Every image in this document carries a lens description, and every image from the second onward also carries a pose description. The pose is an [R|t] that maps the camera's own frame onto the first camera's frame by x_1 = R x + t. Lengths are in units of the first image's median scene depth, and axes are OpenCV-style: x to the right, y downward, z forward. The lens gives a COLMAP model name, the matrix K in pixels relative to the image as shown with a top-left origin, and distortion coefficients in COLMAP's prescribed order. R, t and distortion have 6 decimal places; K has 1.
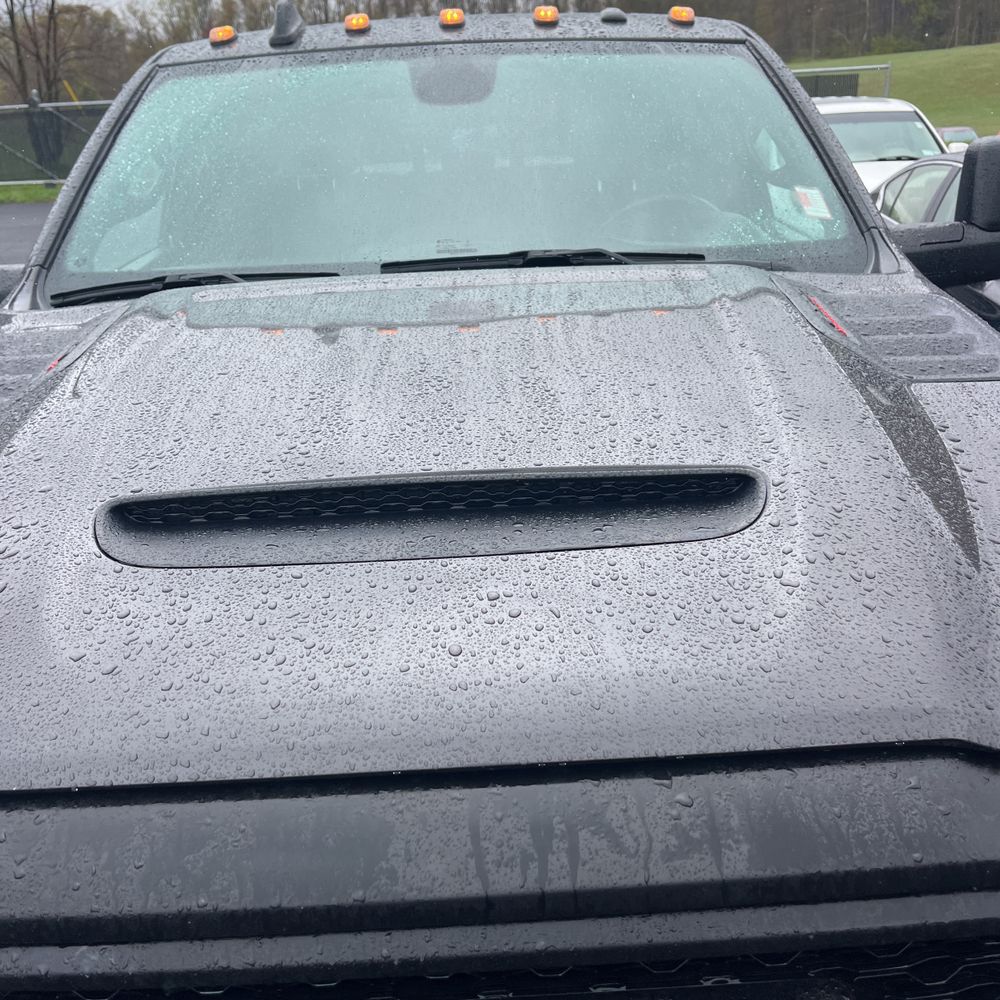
lens RADIAL K [[1026.2, 0, 500.0], [0, 1026.2, 500.0], [0, 0, 1]] dist [0.053387, -0.085357]
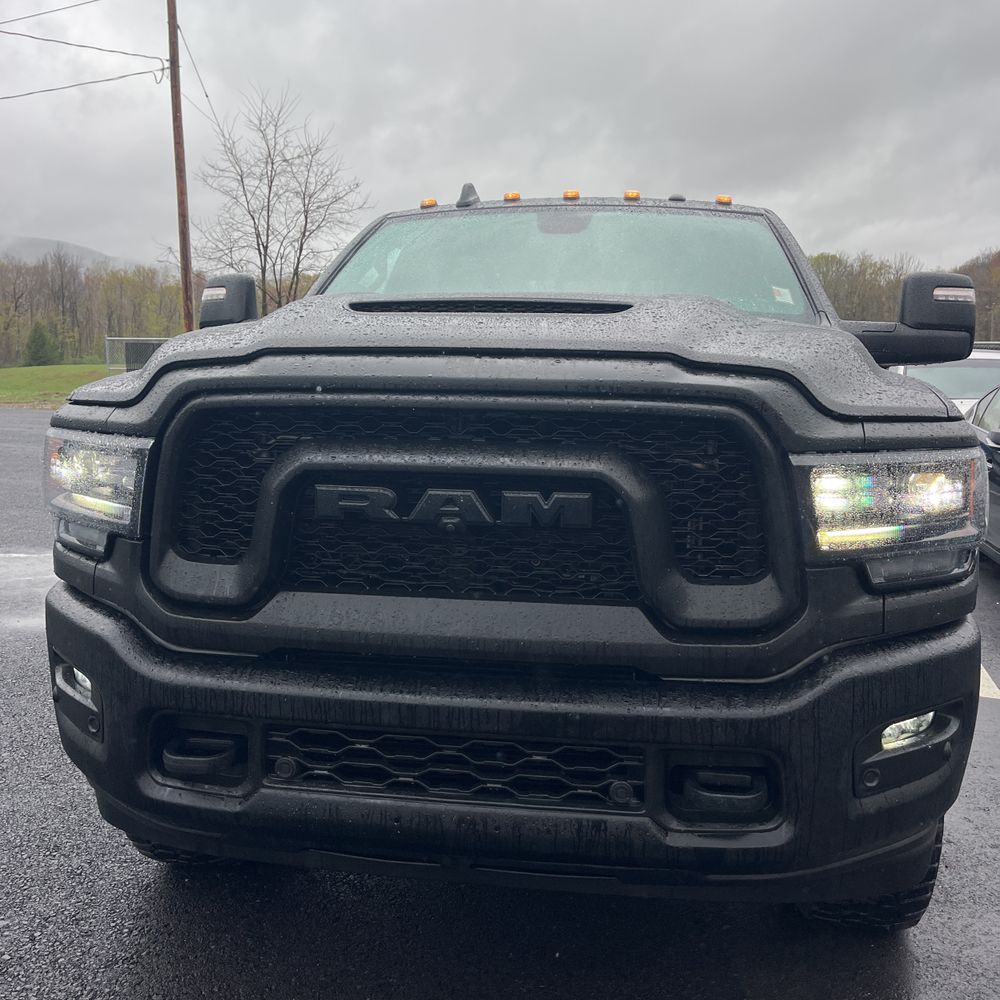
lens RADIAL K [[991.5, 0, 490.8], [0, 991.5, 501.7], [0, 0, 1]] dist [0.066221, -0.092694]
pose [[0.982133, 0.082751, -0.169020, 0.134297], [-0.119112, 0.968682, -0.217871, 0.346305], [0.145698, 0.234111, 0.961231, -0.382926]]
